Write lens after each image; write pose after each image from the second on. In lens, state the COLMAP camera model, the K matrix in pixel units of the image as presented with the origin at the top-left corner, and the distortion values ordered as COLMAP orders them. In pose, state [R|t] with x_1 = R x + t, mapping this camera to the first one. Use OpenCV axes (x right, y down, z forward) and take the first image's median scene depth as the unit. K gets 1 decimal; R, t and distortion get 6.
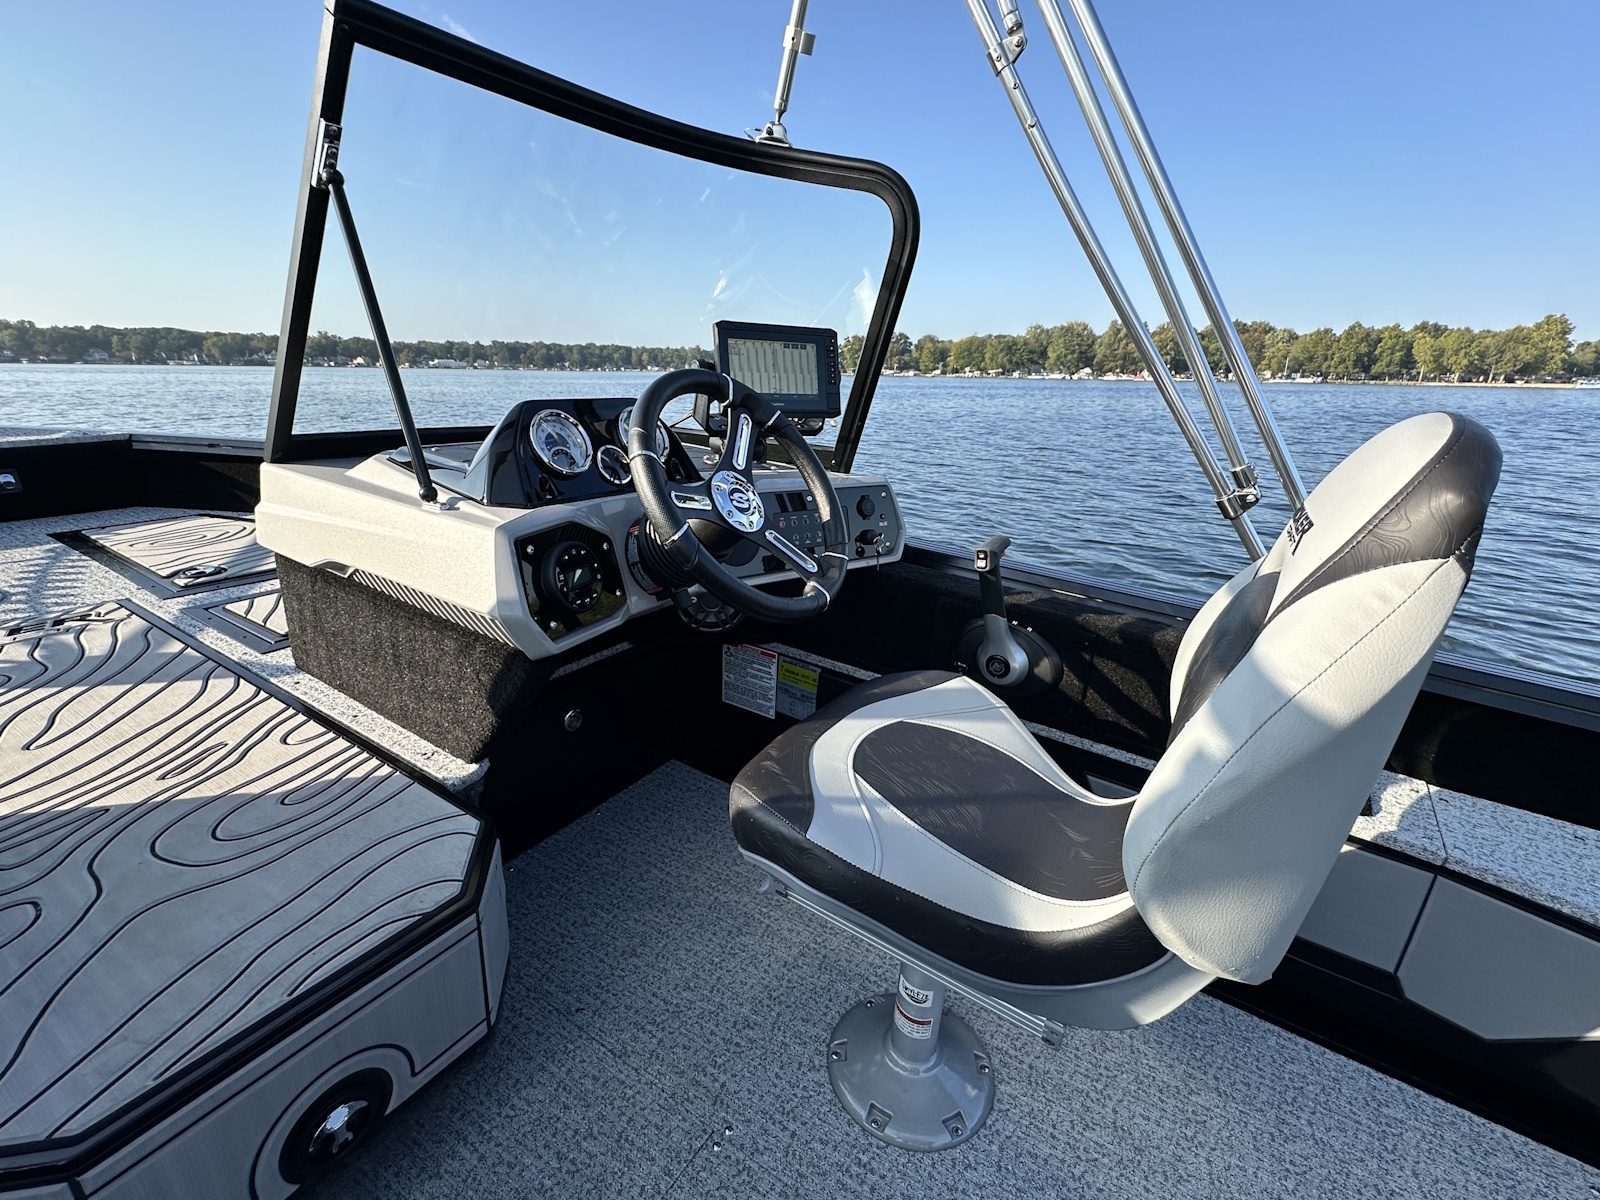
lens RADIAL K [[731.6, 0, 800.0], [0, 731.6, 600.0], [0, 0, 1]] dist [-0.011022, 0.000064]
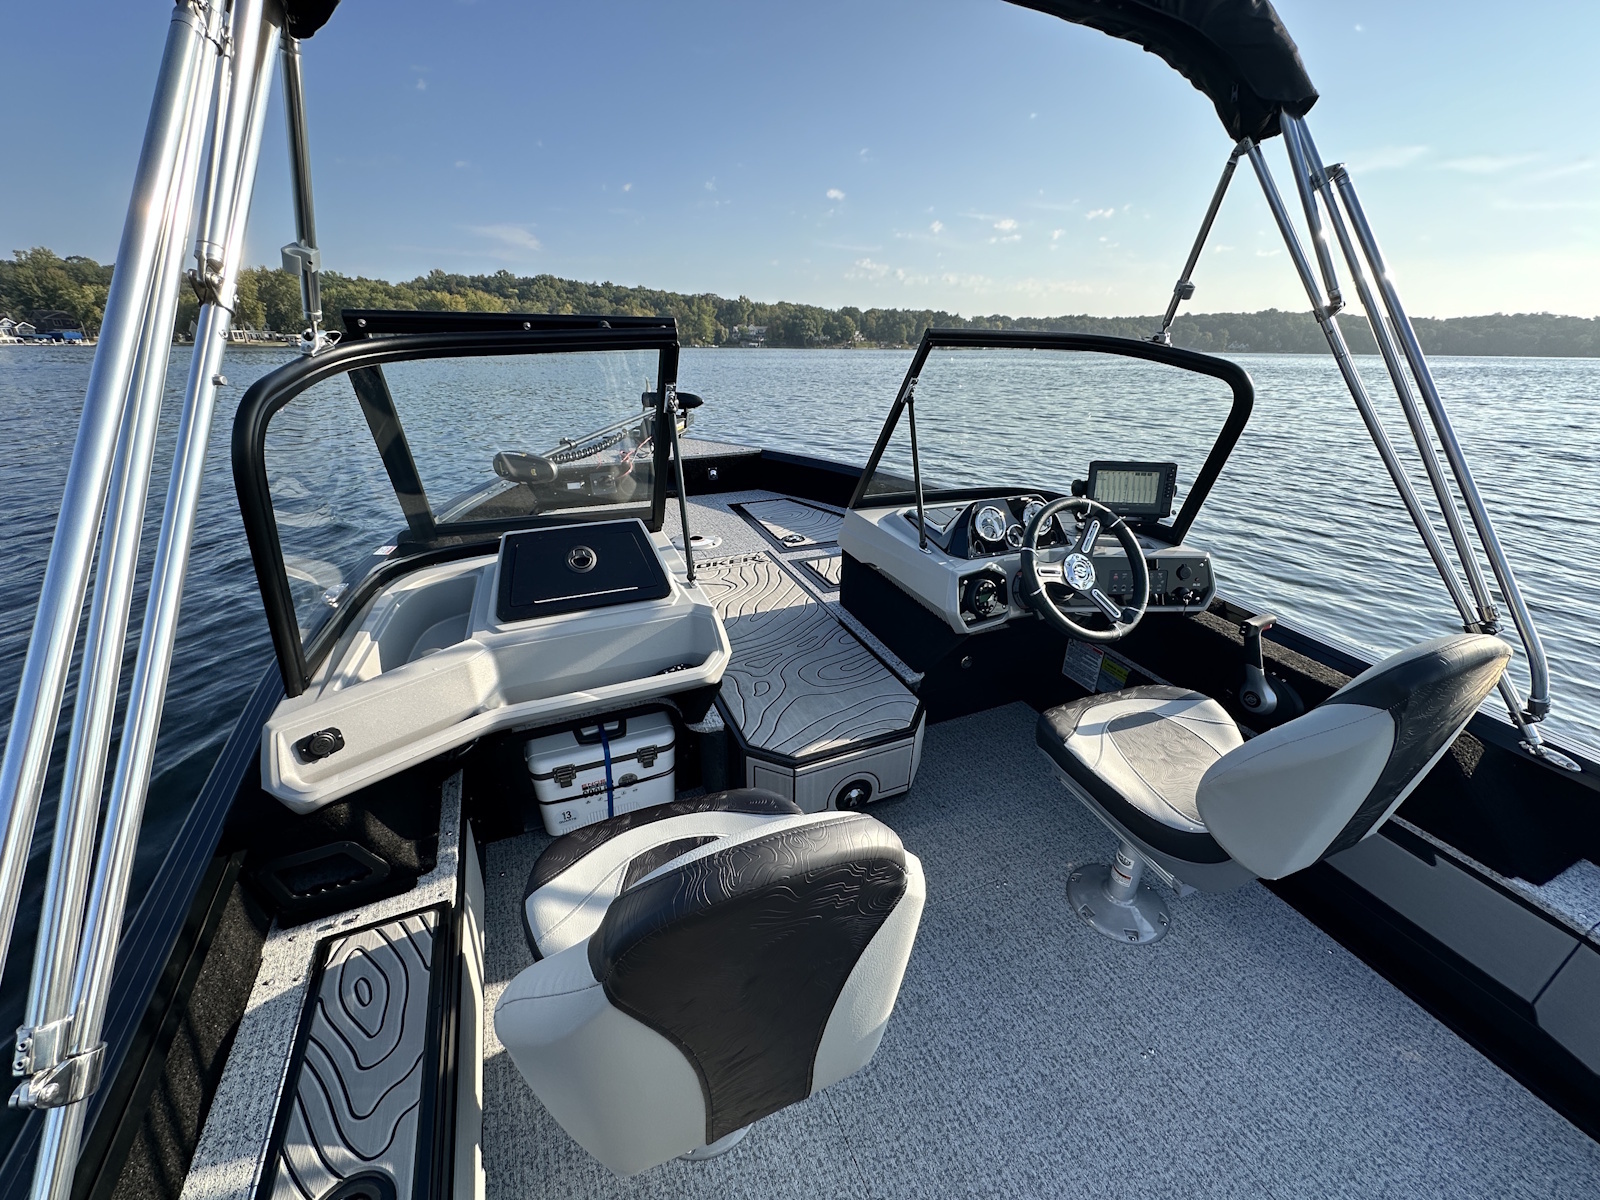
lens RADIAL K [[641.6, 0, 800.0], [0, 641.6, 600.0], [0, 0, 1]] dist [0.001080, 0.000020]
pose [[0.829162, 0.195756, -0.523612, 0.181777], [-0.155274, 0.980473, 0.120674, -0.143277], [0.537010, -0.018755, 0.843367, -0.696286]]
